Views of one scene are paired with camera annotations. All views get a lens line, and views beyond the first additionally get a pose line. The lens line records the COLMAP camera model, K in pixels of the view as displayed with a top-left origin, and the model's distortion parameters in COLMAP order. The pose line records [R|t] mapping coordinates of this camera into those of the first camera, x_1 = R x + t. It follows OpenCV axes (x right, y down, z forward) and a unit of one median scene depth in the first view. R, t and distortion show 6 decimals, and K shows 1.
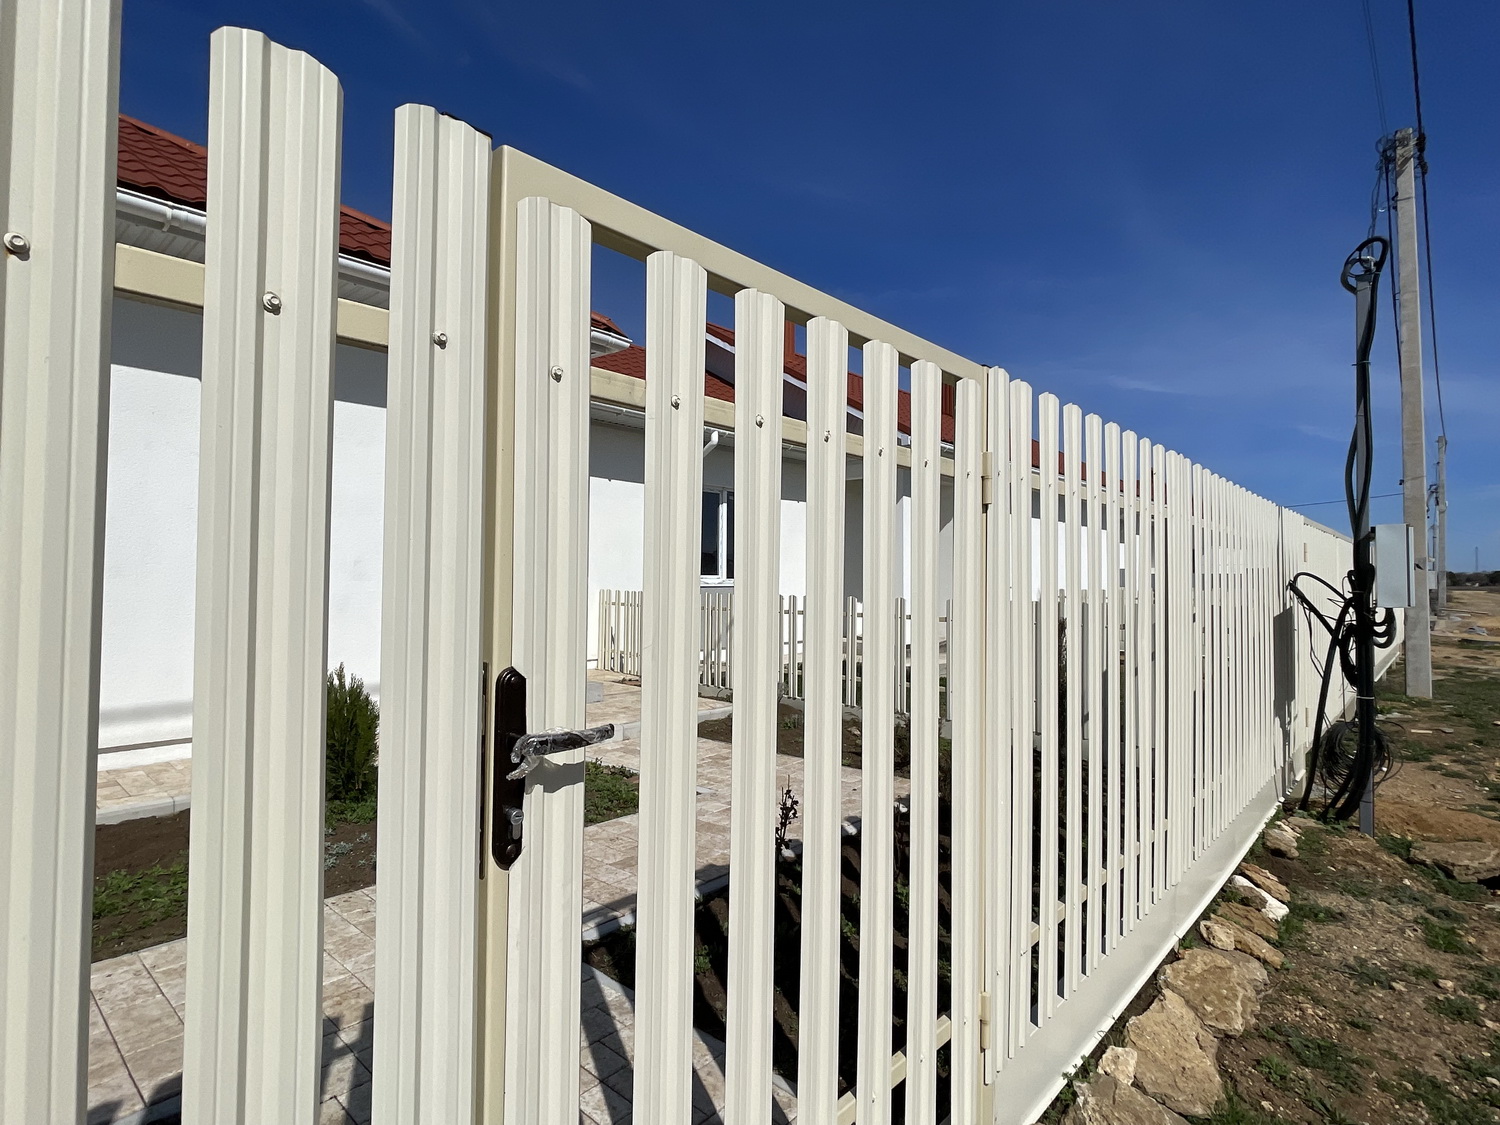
lens RADIAL K [[761.6, 0, 744.8], [0, 761.6, 557.4], [0, 0, 1]] dist [-0.004300, 0.002485]
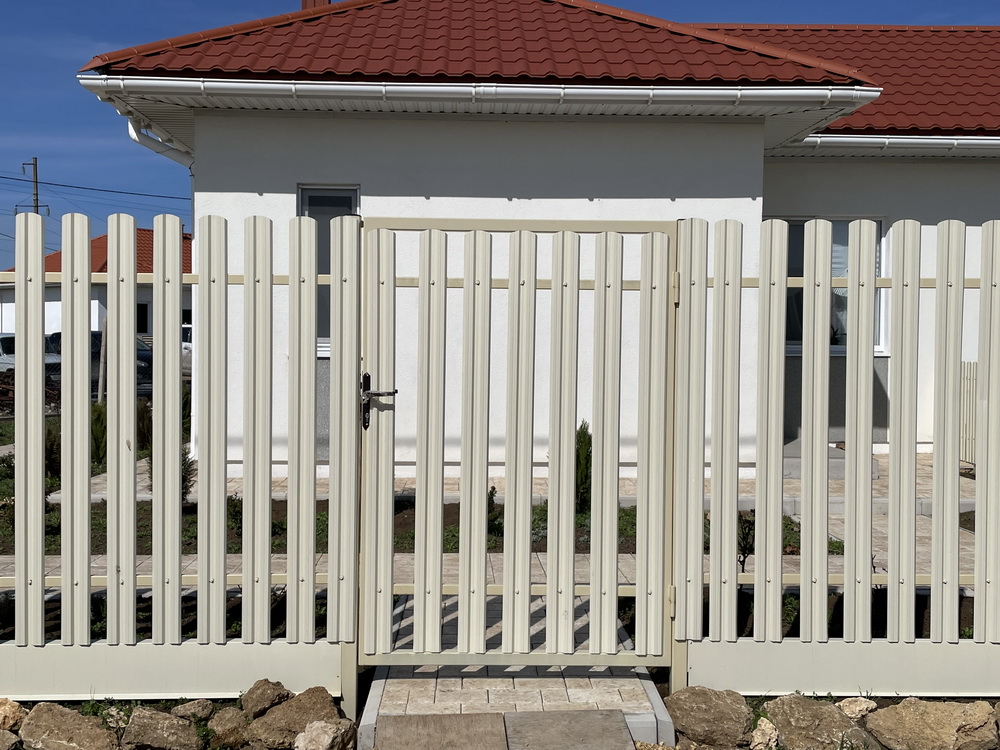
lens RADIAL K [[1051.0, 0, 498.6], [0, 1051.0, 369.0], [0, 0, 1]] dist [0.070309, -0.125345]
pose [[0.698800, 0.018192, -0.715086, 1.097815], [0.016530, 0.998999, 0.041569, -0.016844], [0.715126, -0.040869, 0.697800, -0.590012]]
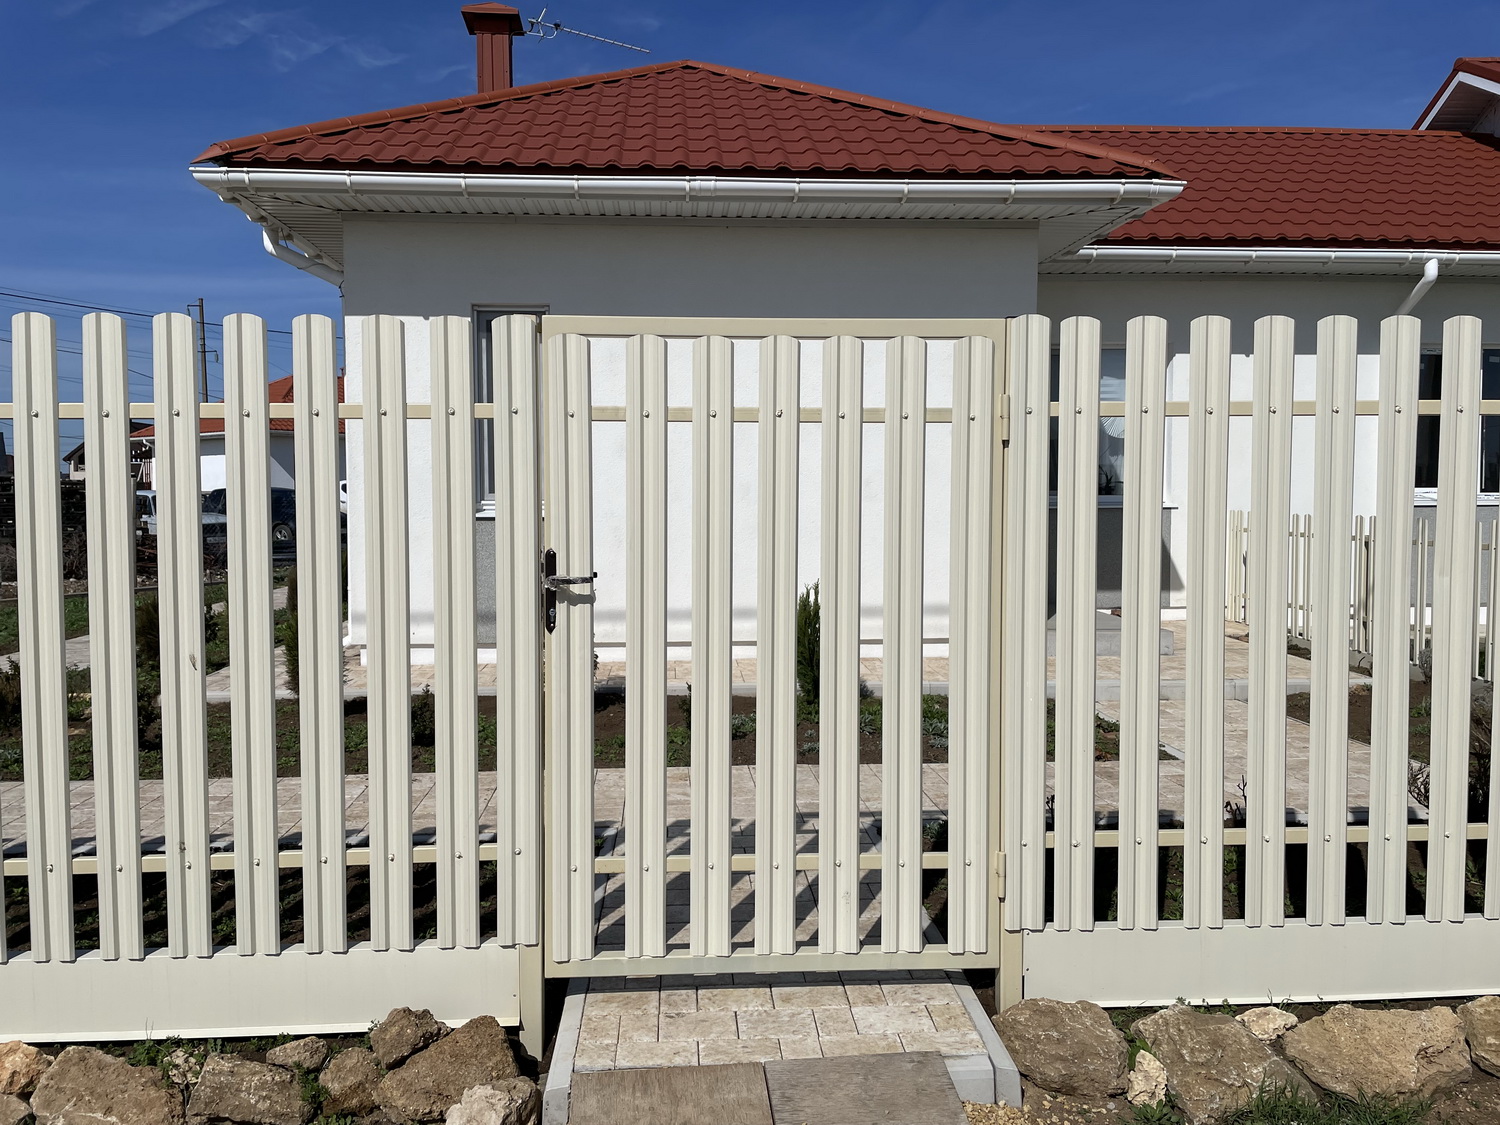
lens RADIAL K [[1219.1, 0, 754.7], [0, 1219.1, 555.2], [0, 0, 1]] dist [0.073026, -0.113501]
pose [[0.720690, 0.026194, -0.692763, 0.853065], [0.027021, 0.997465, 0.065825, -0.018377], [0.692731, -0.066158, 0.718155, -0.389085]]
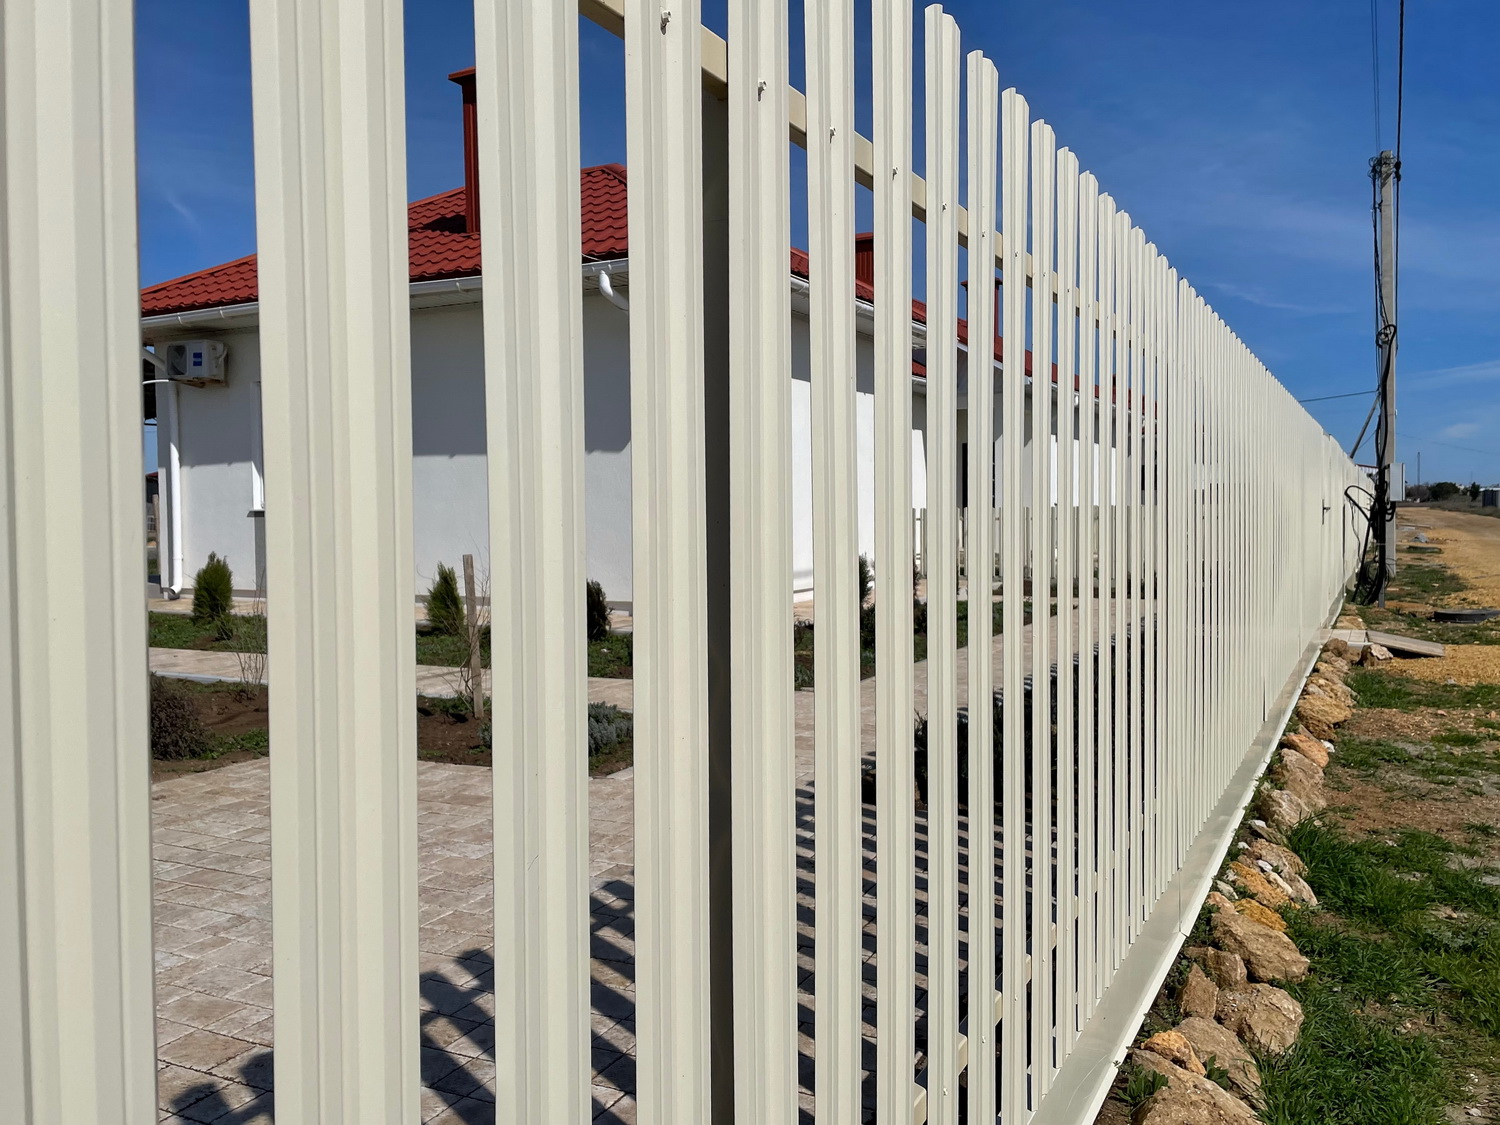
lens RADIAL K [[1219.1, 0, 754.7], [0, 1219.1, 555.2], [0, 0, 1]] dist [0.073026, -0.113501]
pose [[0.962610, -0.025564, 0.269683, -2.655062], [0.008661, 0.997933, 0.063682, -0.025946], [-0.270753, -0.058965, 0.960841, -2.709020]]
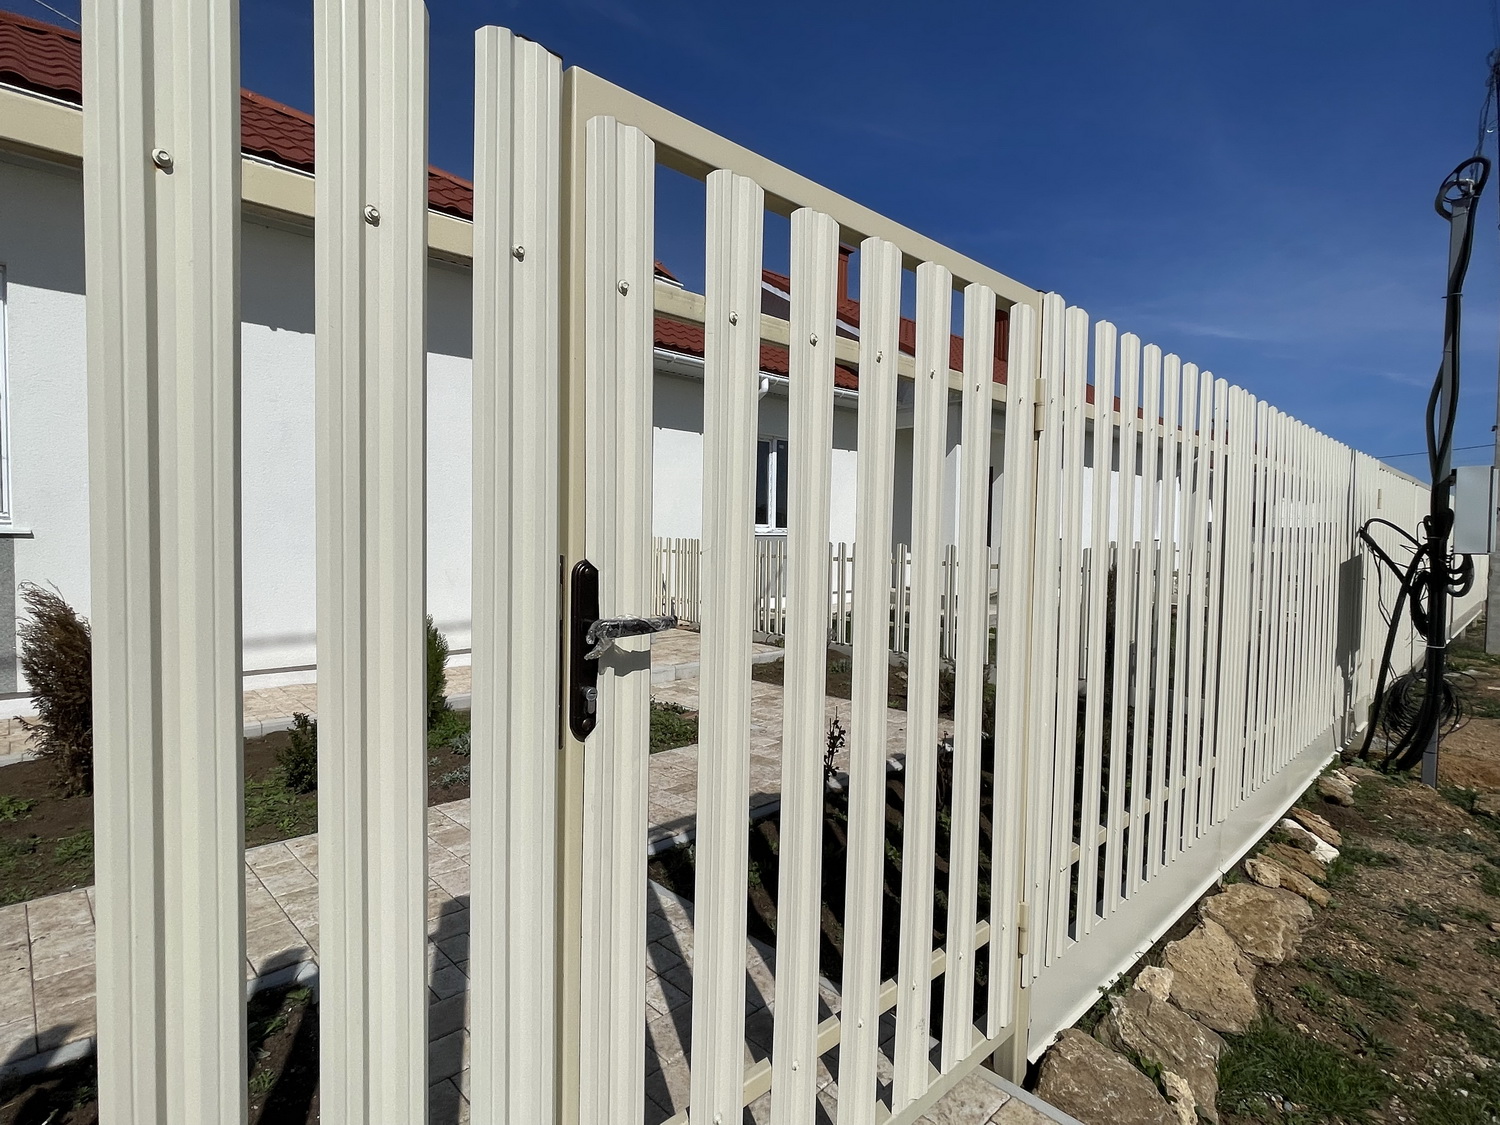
lens RADIAL K [[761.6, 0, 744.8], [0, 761.6, 557.4], [0, 0, 1]] dist [-0.004300, 0.002485]
pose [[0.997941, 0.008080, -0.063632, -0.002514], [-0.004172, 0.998110, 0.061306, 0.022879], [0.064008, -0.060914, 0.996089, -0.023547]]
